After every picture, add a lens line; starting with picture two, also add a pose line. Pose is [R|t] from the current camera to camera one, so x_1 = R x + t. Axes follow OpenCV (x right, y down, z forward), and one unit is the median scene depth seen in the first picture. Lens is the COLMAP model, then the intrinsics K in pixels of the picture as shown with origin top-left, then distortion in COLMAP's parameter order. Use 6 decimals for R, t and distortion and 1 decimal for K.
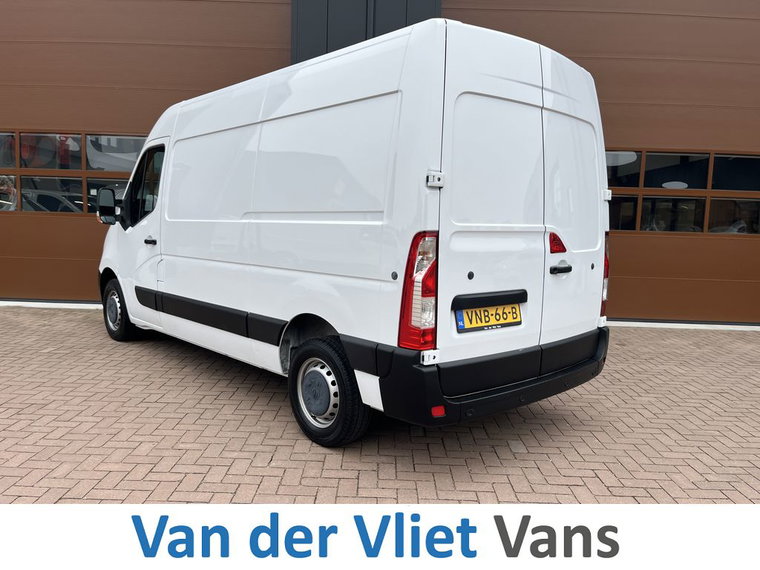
lens RADIAL K [[610.0, 0, 379.9], [0, 610.0, 284.8], [0, 0, 1]] dist [0.062340, -0.102191]
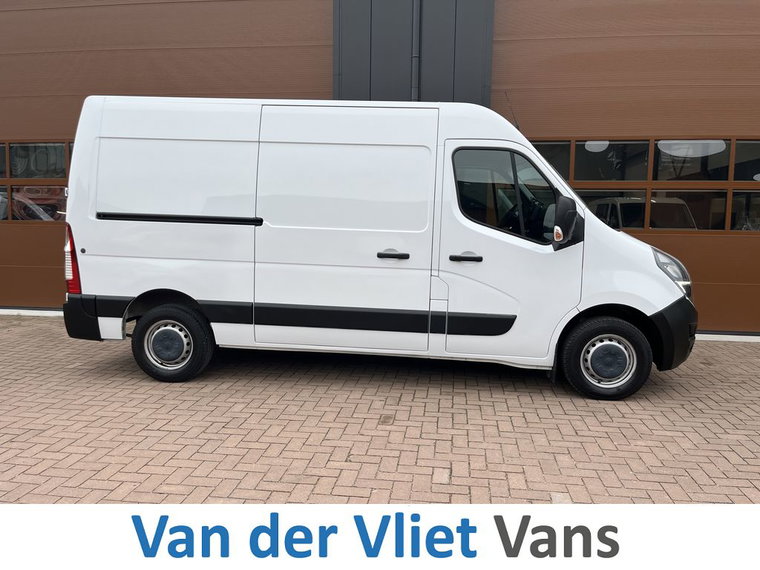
lens RADIAL K [[610.0, 0, 379.0], [0, 610.0, 279.6], [0, 0, 1]] dist [0.062340, -0.102191]
pose [[0.991805, -0.006126, -0.127616, 0.051311], [0.004686, 0.999922, -0.011577, -0.012897], [0.127677, 0.010884, 0.991756, 0.091555]]
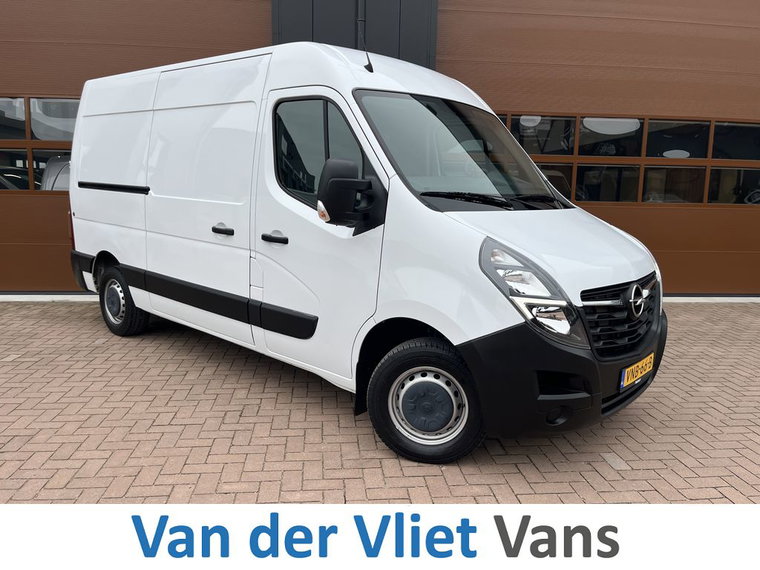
lens RADIAL K [[610.0, 0, 383.5], [0, 610.0, 283.7], [0, 0, 1]] dist [0.062340, -0.102191]
pose [[0.993914, -0.027304, 0.106719, -0.108326], [0.022180, 0.998557, 0.048913, -0.021335], [-0.107901, -0.046249, 0.993085, 0.105740]]
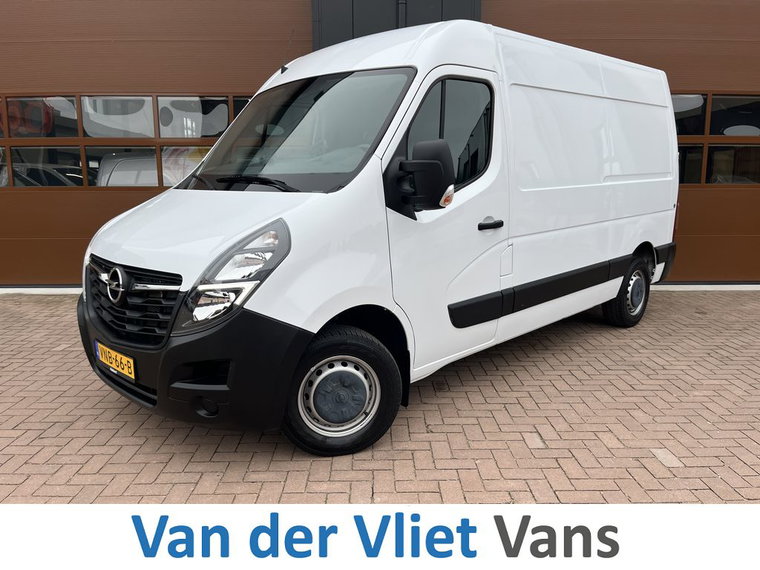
lens RADIAL K [[610.0, 0, 378.6], [0, 610.0, 289.3], [0, 0, 1]] dist [0.062340, -0.102191]
pose [[0.999255, -0.037494, 0.009132, -0.088062], [0.036816, 0.997169, 0.065564, -0.013541], [-0.011564, -0.065179, 0.997807, 0.122748]]
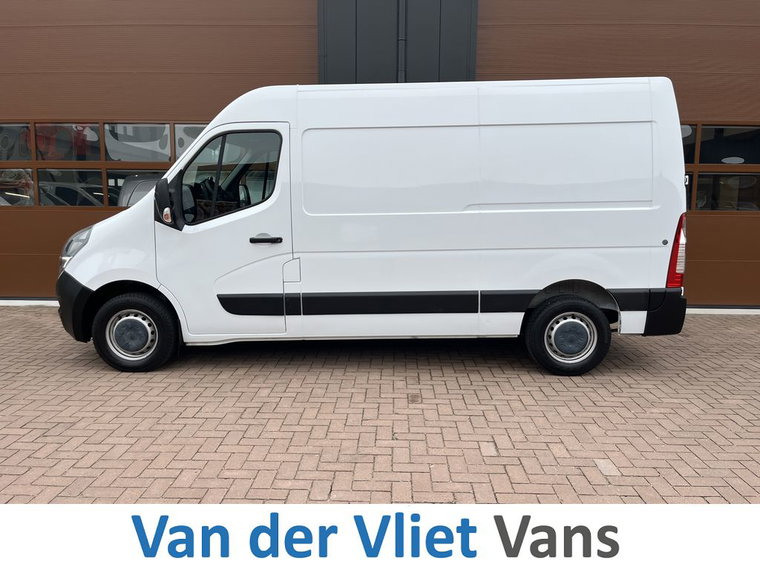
lens RADIAL K [[610.0, 0, 381.2], [0, 610.0, 282.5], [0, 0, 1]] dist [0.062340, -0.102191]
pose [[0.999462, -0.021617, -0.024685, -0.040769], [0.022229, 0.999446, 0.024776, -0.016432], [0.024136, -0.025311, 0.999388, 0.070740]]
